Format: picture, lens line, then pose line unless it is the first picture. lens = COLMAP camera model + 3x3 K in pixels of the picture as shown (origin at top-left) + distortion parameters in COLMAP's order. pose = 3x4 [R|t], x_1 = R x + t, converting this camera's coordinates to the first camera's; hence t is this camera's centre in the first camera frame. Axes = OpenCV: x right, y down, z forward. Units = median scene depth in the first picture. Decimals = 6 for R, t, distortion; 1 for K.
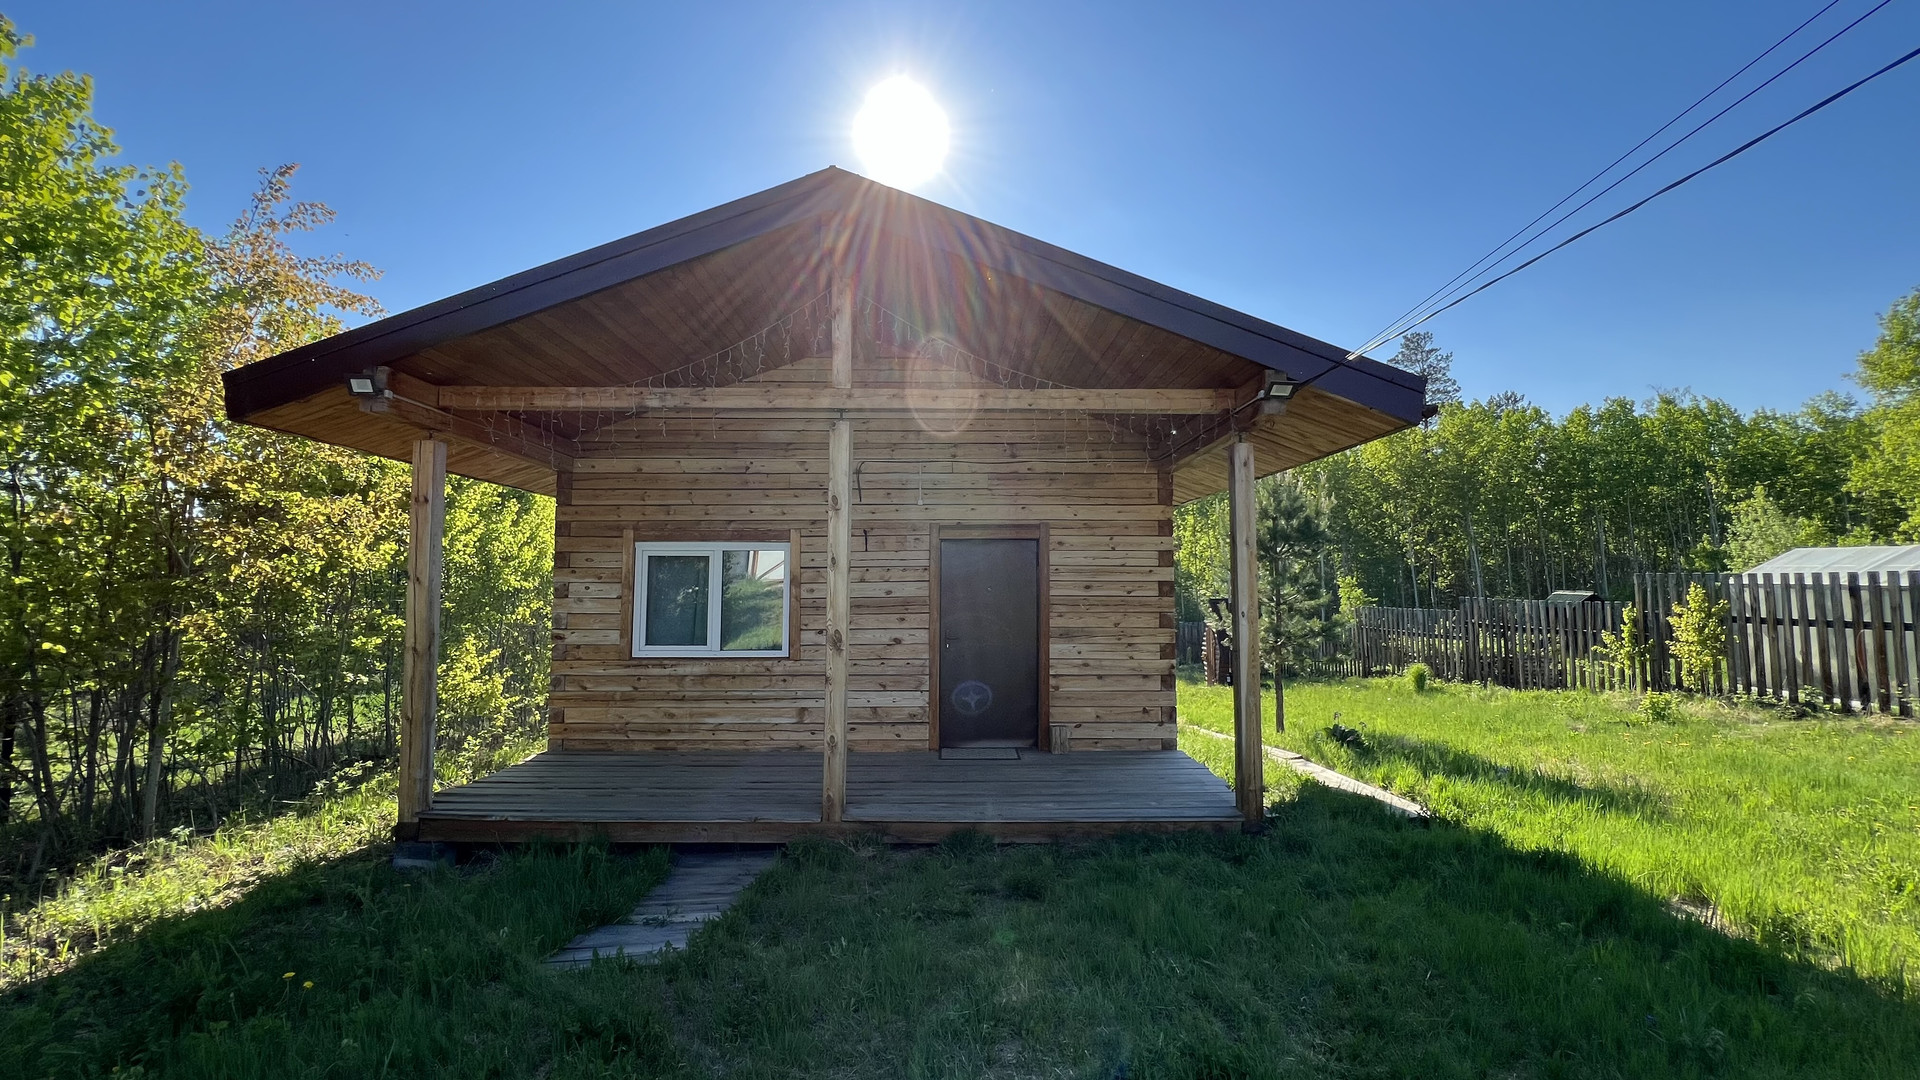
lens RADIAL K [[772.6, 0, 953.3], [0, 772.6, 534.8], [0, 0, 1]] dist [-0.000837, 0.000030]
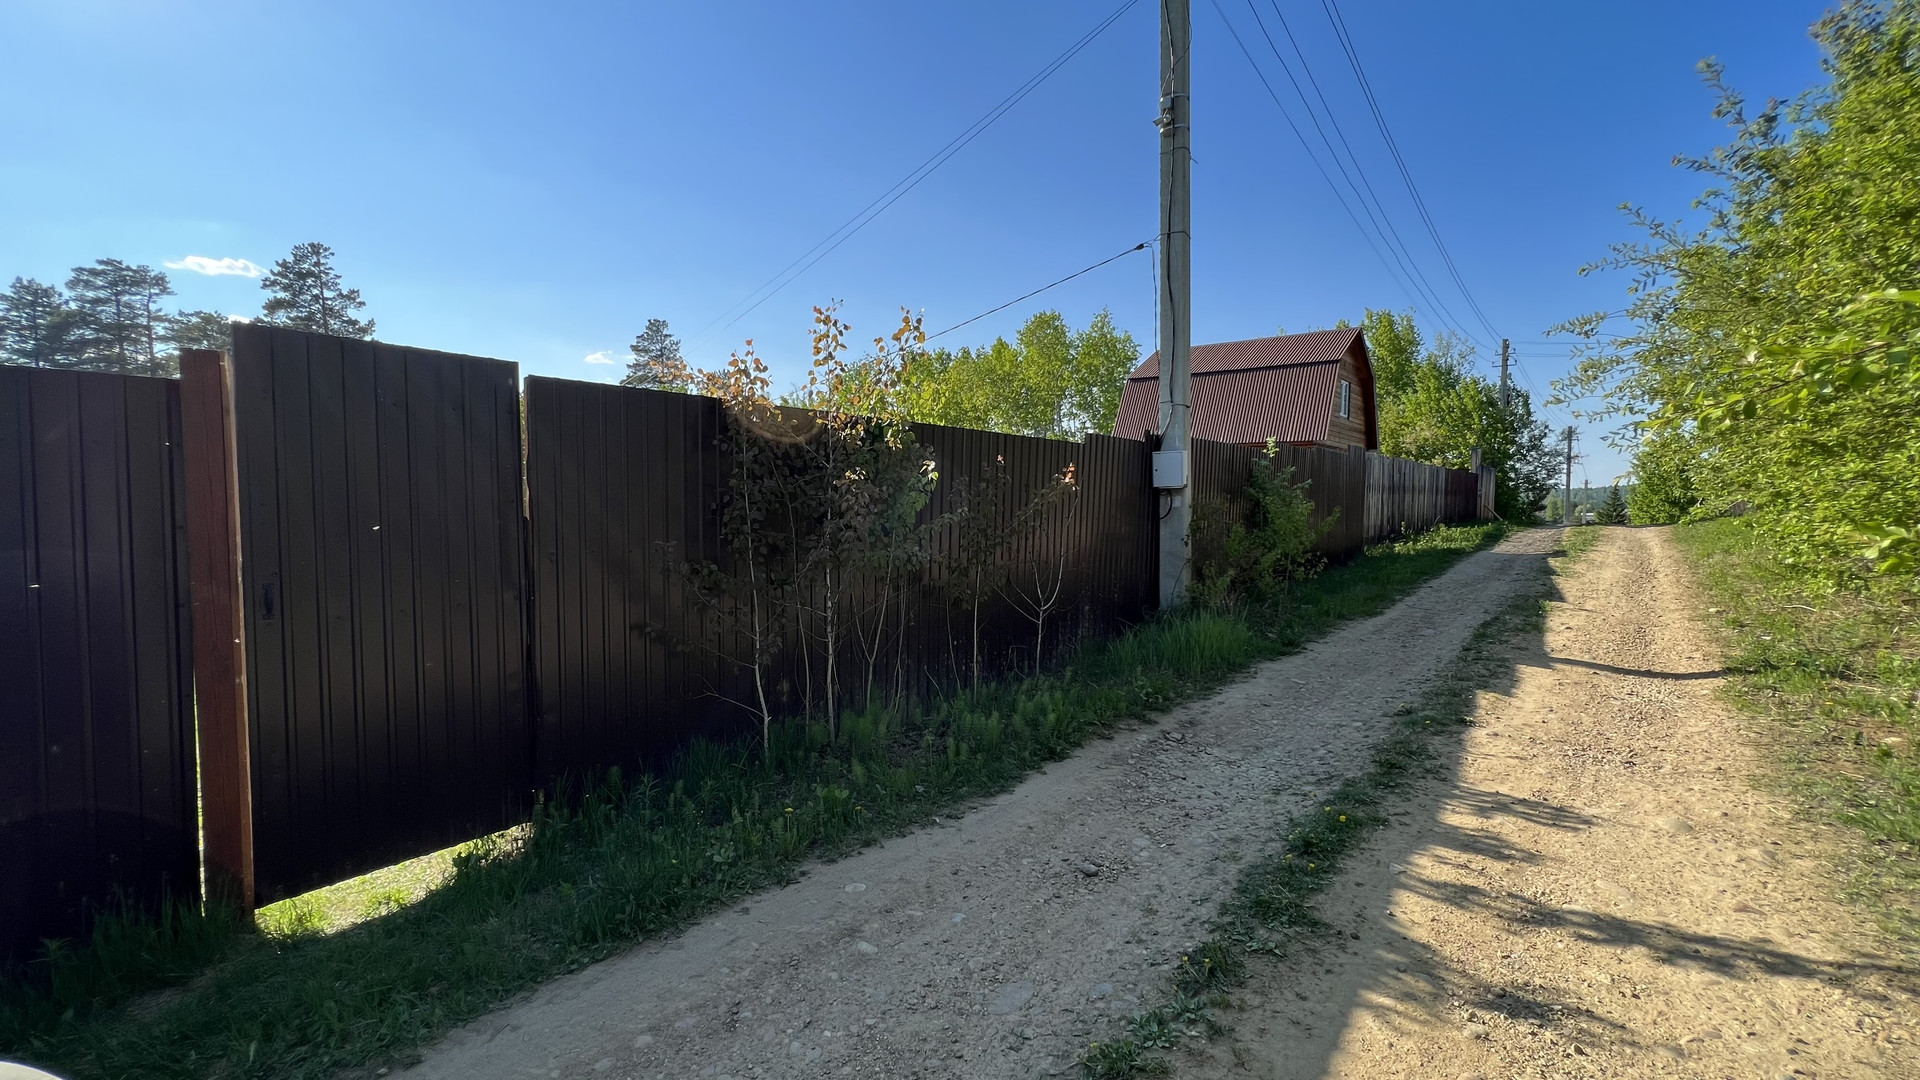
lens RADIAL K [[772.6, 0, 953.3], [0, 772.6, 534.8], [0, 0, 1]] dist [-0.000837, 0.000030]
pose [[0.674083, -0.034985, 0.737827, -0.410022], [-0.046445, 0.994894, 0.089606, -0.330146], [-0.737194, -0.094671, 0.669016, -2.593315]]
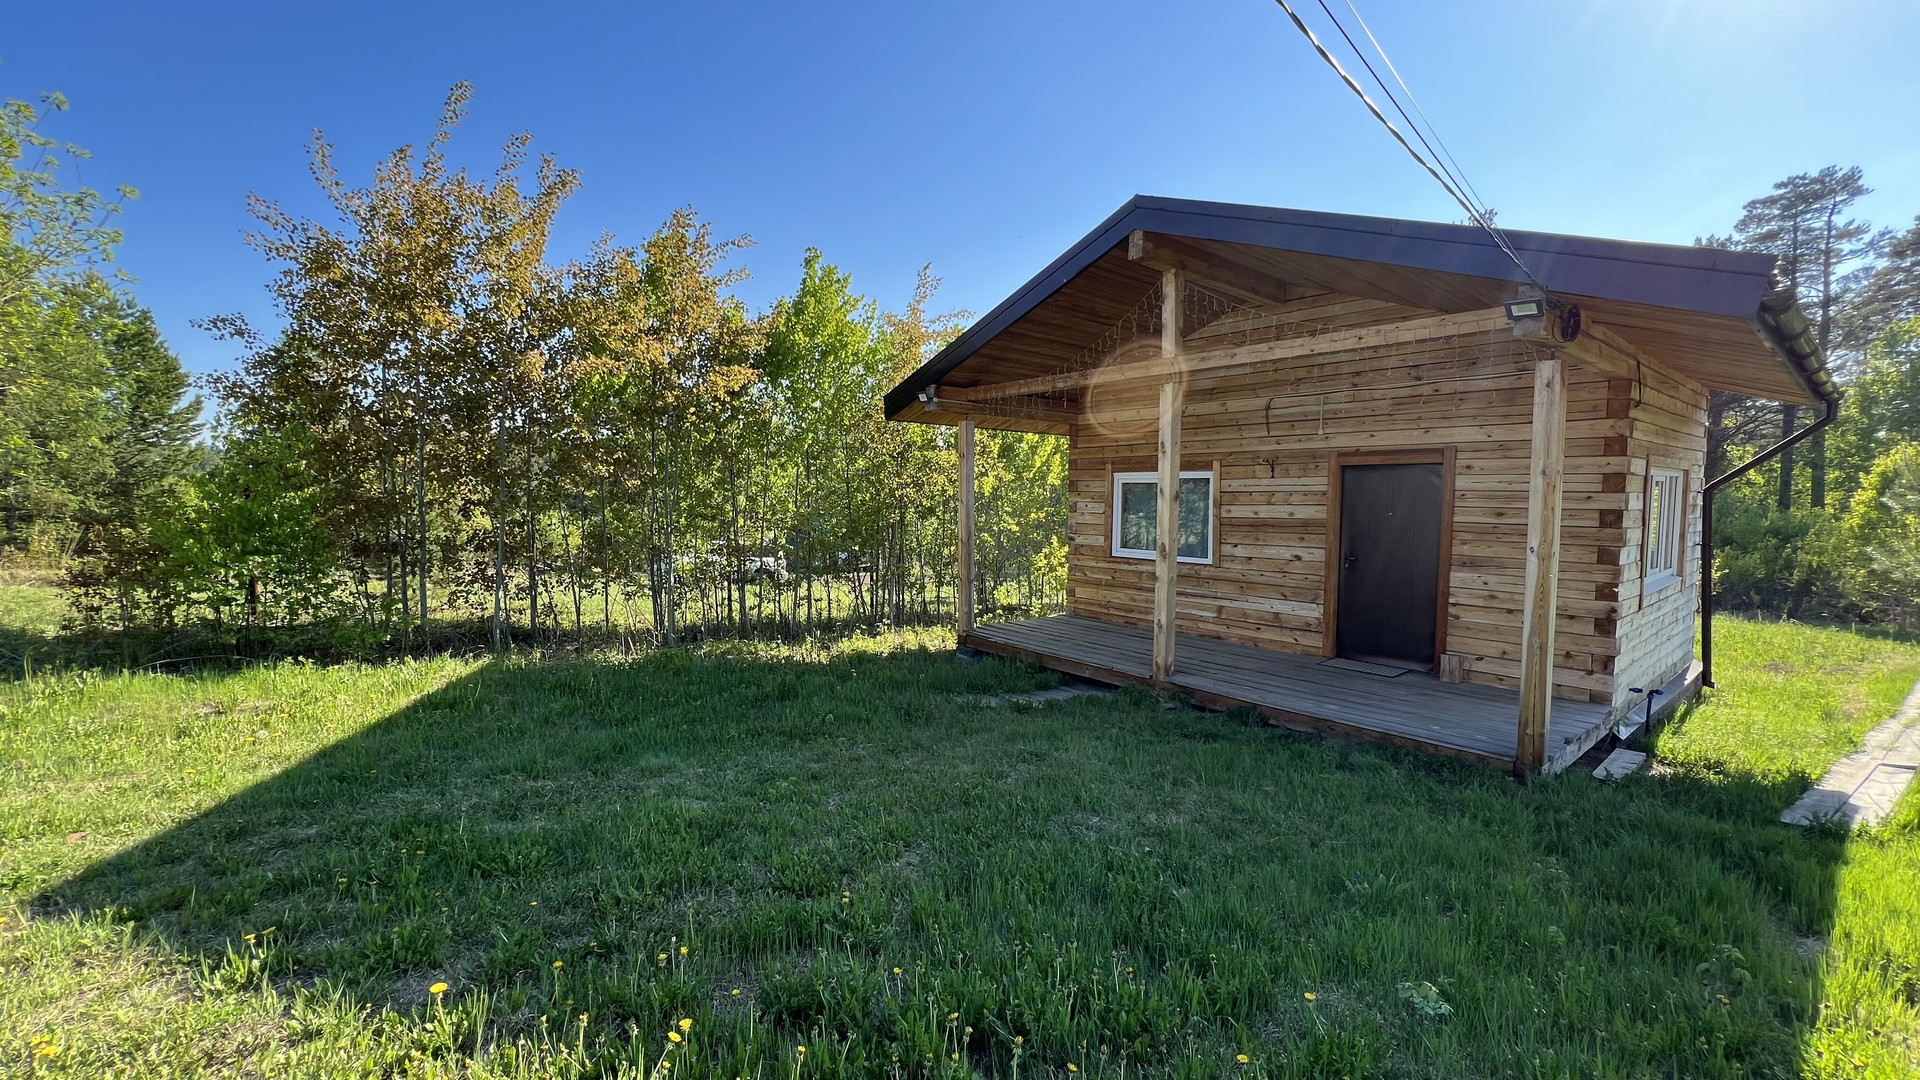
lens RADIAL K [[772.6, 0, 953.3], [0, 772.6, 534.8], [0, 0, 1]] dist [-0.000837, 0.000030]
pose [[0.626798, 0.047054, -0.777759, 0.485968], [0.044611, 0.994370, 0.096111, -0.025945], [0.777903, -0.094939, 0.621171, -0.085256]]
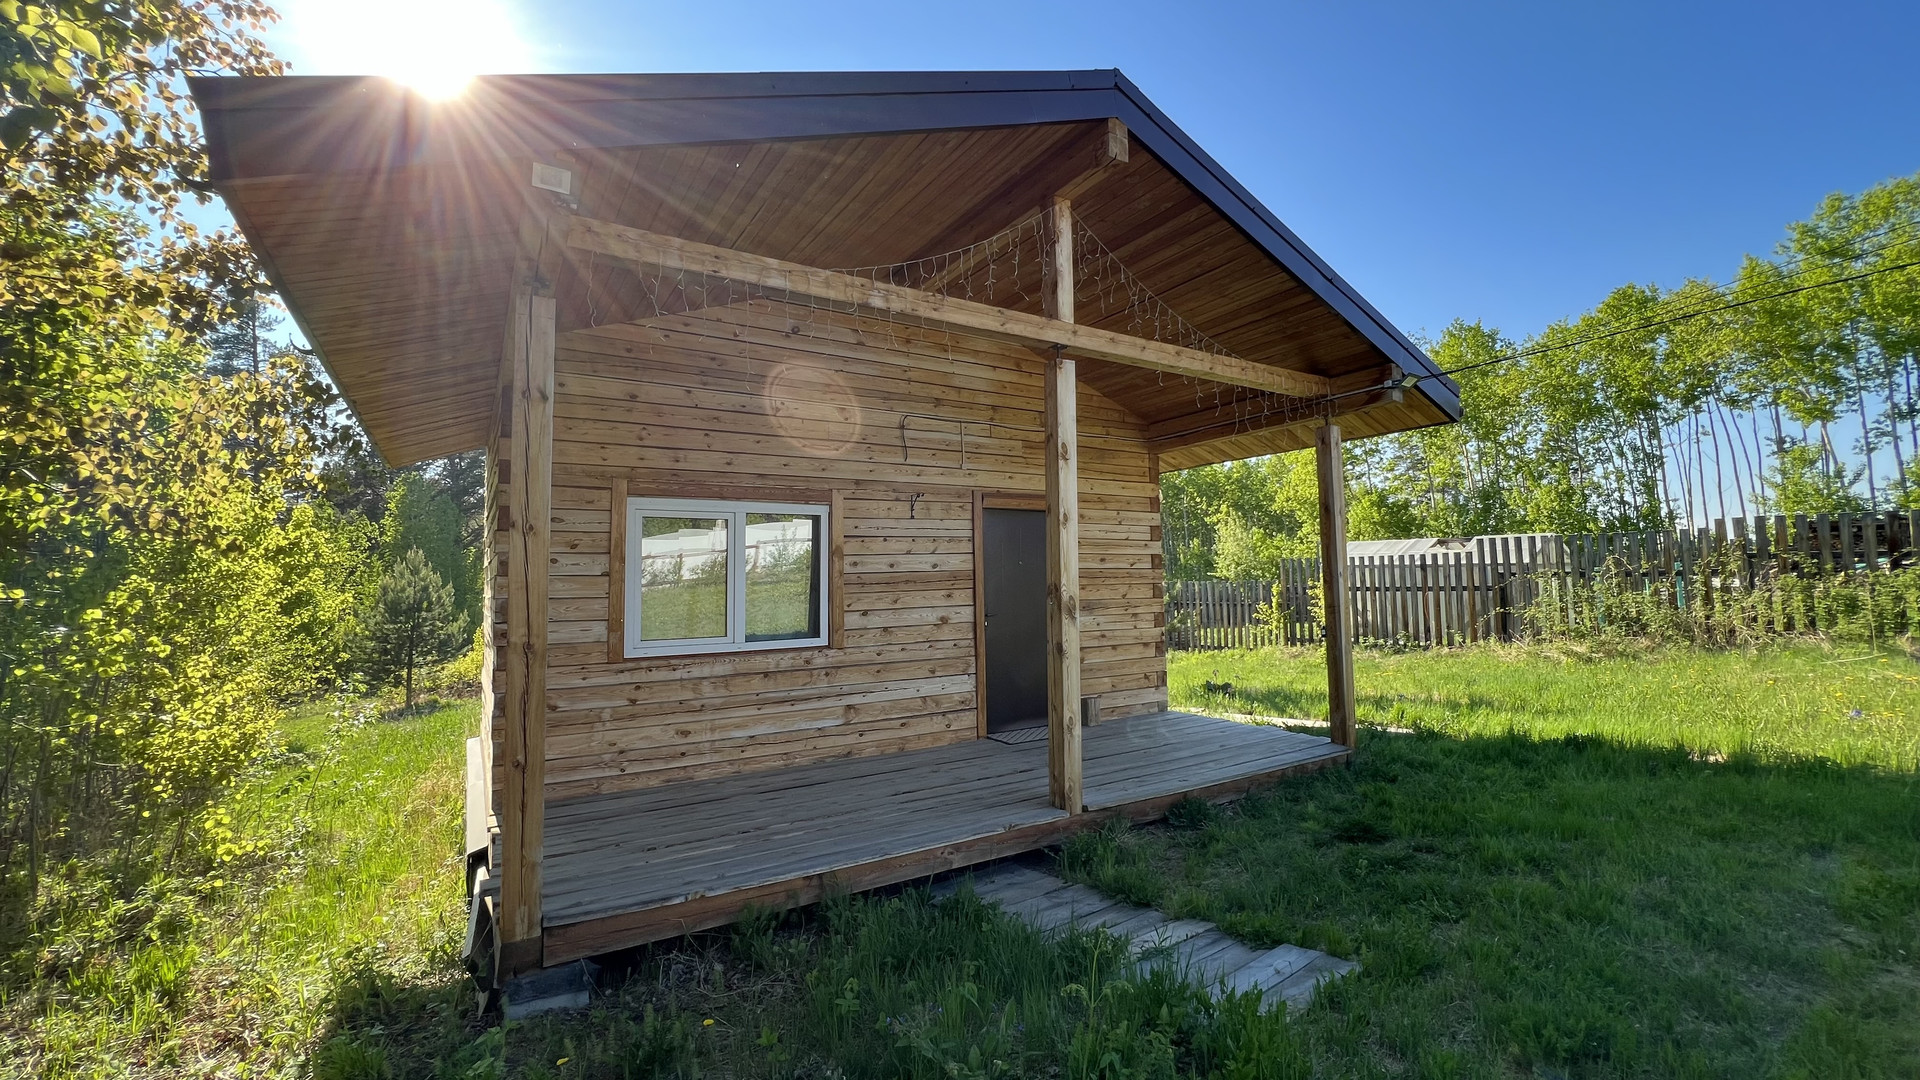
lens RADIAL K [[772.6, 0, 953.3], [0, 772.6, 534.8], [0, 0, 1]] dist [-0.000837, 0.000030]
pose [[0.852455, 0.016930, 0.522526, -0.530063], [-0.015163, 0.999856, -0.007659, 0.045610], [-0.522580, -0.001394, 0.852589, 0.235323]]
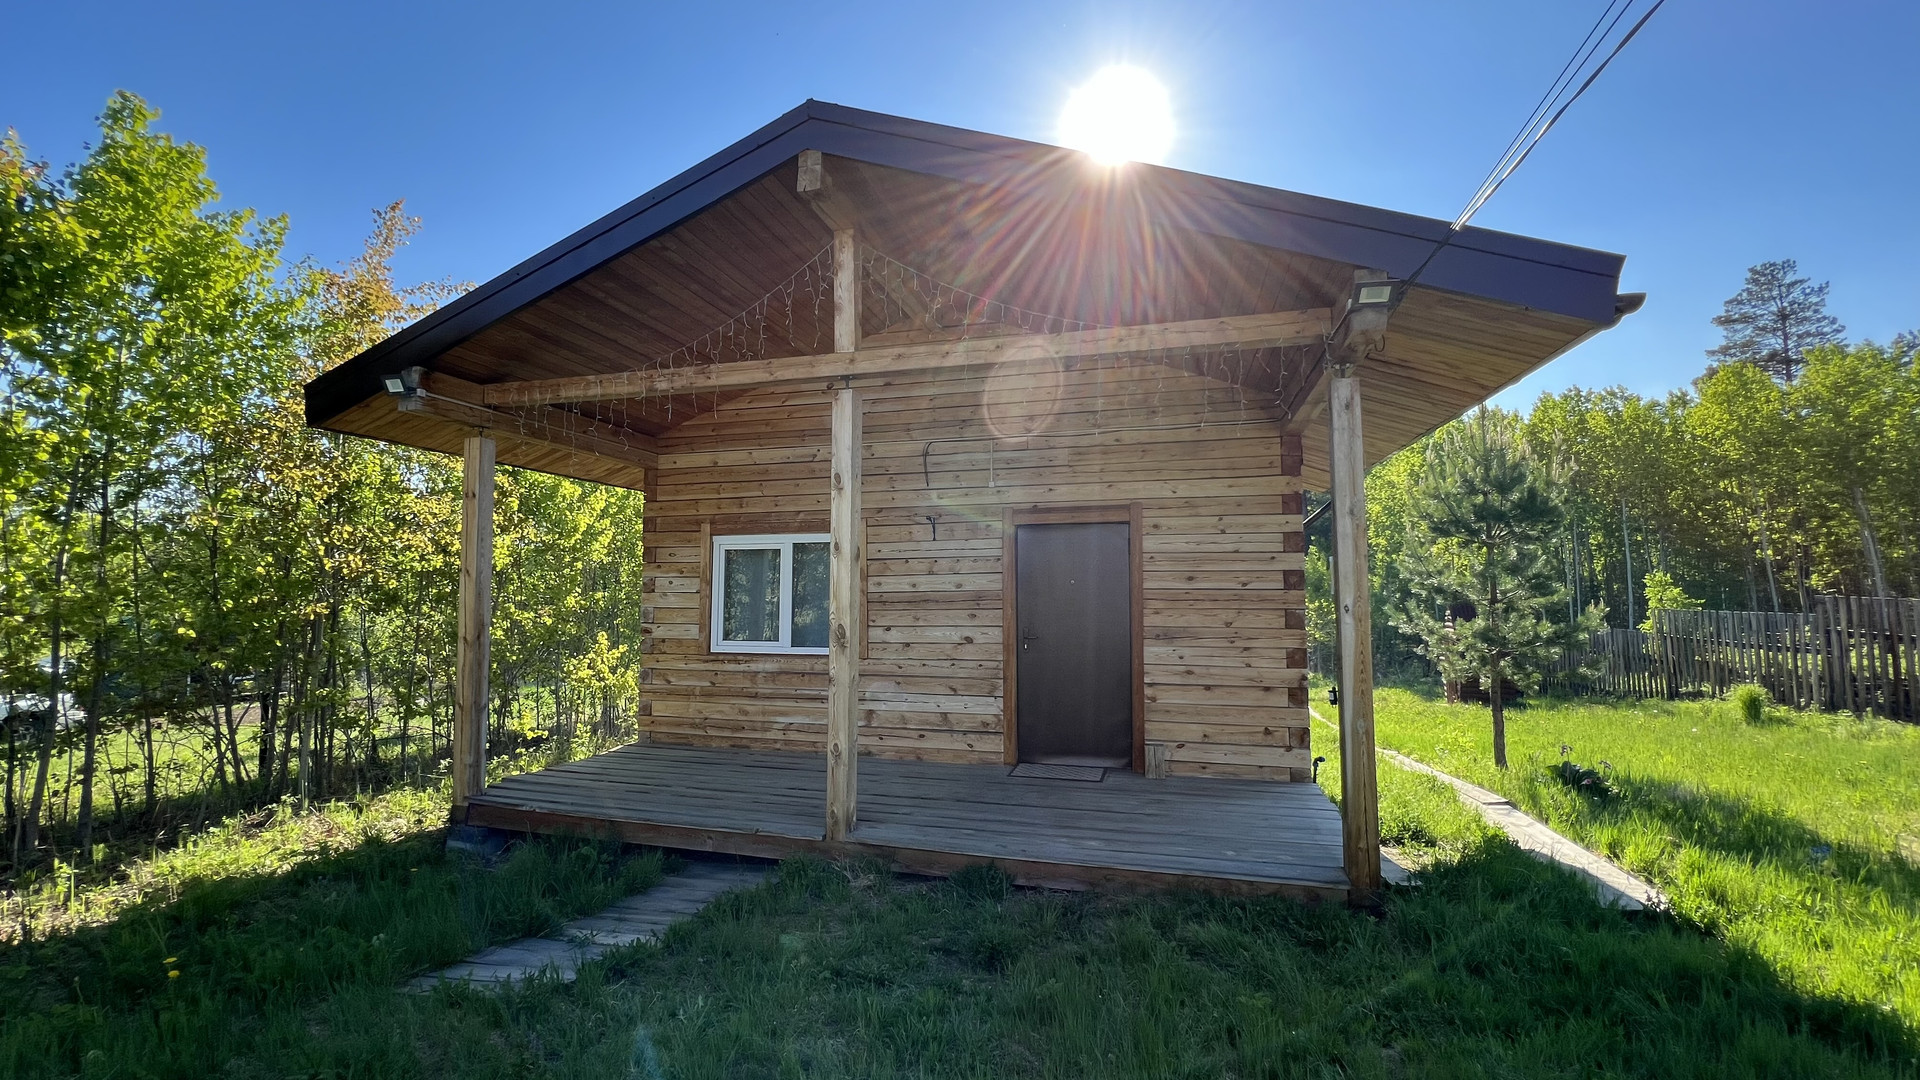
lens RADIAL K [[772.6, 0, 953.3], [0, 772.6, 534.8], [0, 0, 1]] dist [-0.000837, 0.000030]
pose [[0.959426, -0.022457, -0.281064, 0.164608], [0.021396, 0.999748, -0.006846, 0.021425], [0.281147, 0.000554, 0.959665, 0.135894]]
